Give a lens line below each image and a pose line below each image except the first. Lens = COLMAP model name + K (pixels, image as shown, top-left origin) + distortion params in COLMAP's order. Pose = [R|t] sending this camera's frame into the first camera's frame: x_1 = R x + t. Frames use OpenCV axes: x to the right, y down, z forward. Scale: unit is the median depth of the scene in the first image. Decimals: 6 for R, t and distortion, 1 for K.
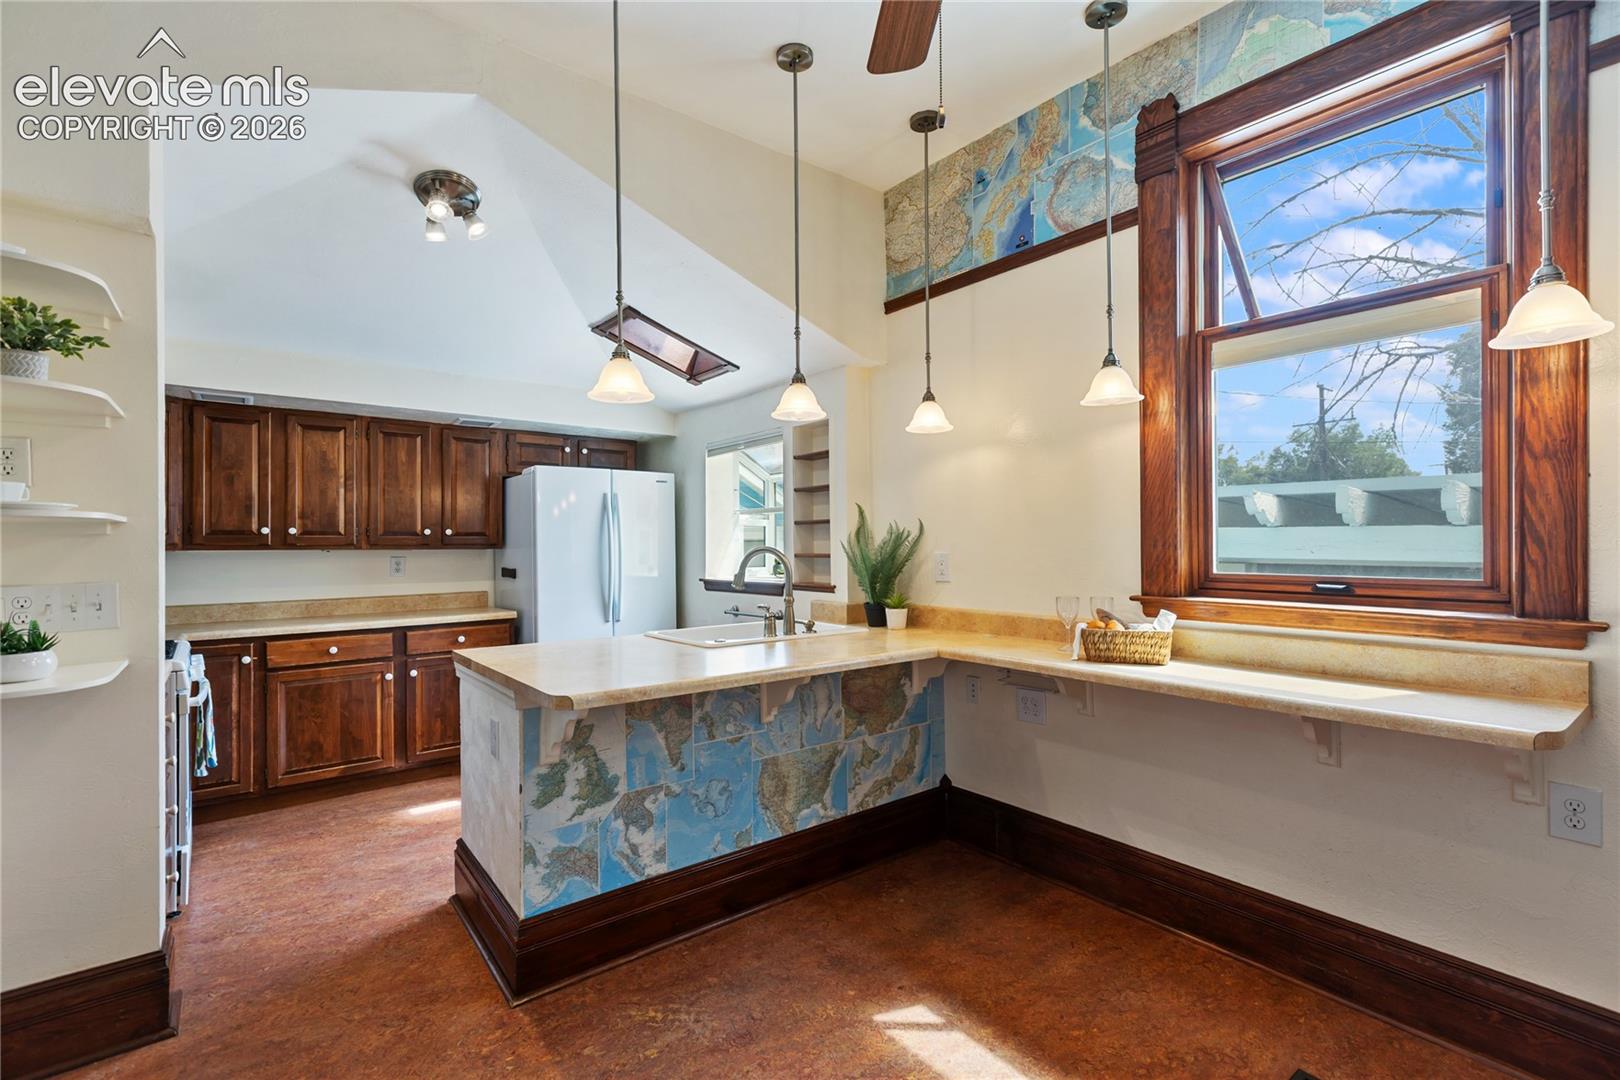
lens RADIAL K [[734.7, 0, 809.0], [0, 734.7, 542.3], [0, 0, 1]] dist [0.004469, -0.000674]
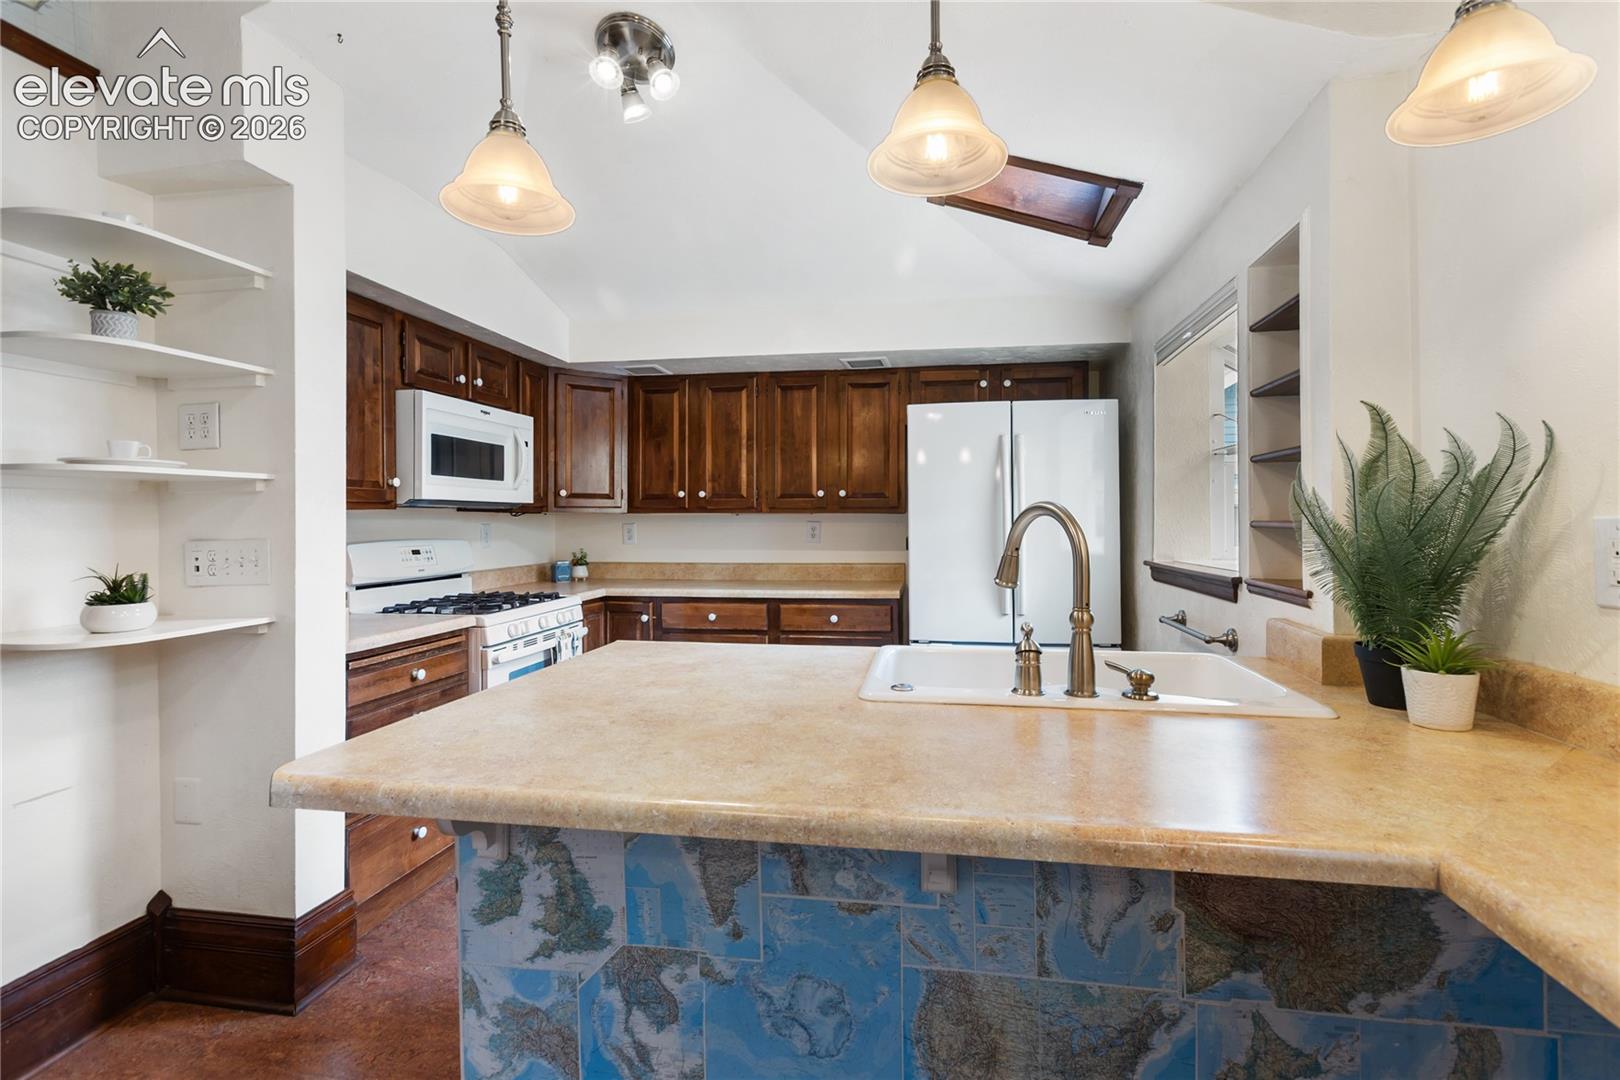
lens RADIAL K [[734.7, 0, 823.4], [0, 734.7, 517.4], [0, 0, 1]] dist [0.004469, -0.000674]
pose [[0.673508, 0.004551, -0.739166, 0.194566], [0.000094, 0.999981, 0.006242, 0.012672], [0.739180, -0.004273, 0.673494, 0.560059]]
